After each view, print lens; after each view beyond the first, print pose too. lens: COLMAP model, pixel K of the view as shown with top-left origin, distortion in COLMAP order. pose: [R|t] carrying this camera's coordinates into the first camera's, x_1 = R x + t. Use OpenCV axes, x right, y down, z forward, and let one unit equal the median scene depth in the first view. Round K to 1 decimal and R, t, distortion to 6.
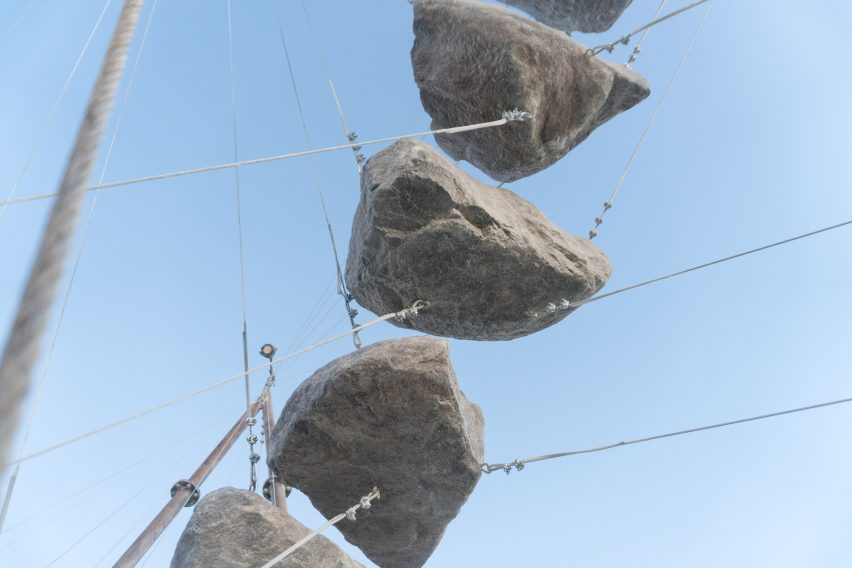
lens RADIAL K [[559.3, 0, 426.0], [0, 559.3, 284.0], [0, 0, 1]] dist [-0.014787, 0.000186]
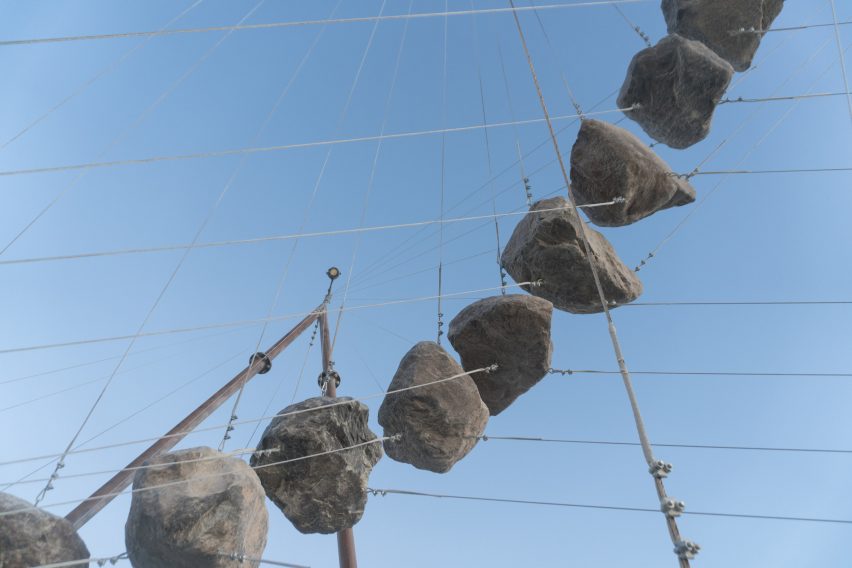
lens RADIAL K [[559.3, 0, 426.0], [0, 559.3, 284.0], [0, 0, 1]] dist [-0.014787, 0.000186]
pose [[0.959048, 0.282748, -0.016767, -0.343806], [-0.281001, 0.957220, 0.069051, 0.023121], [0.035574, -0.061511, 0.997472, -0.894584]]
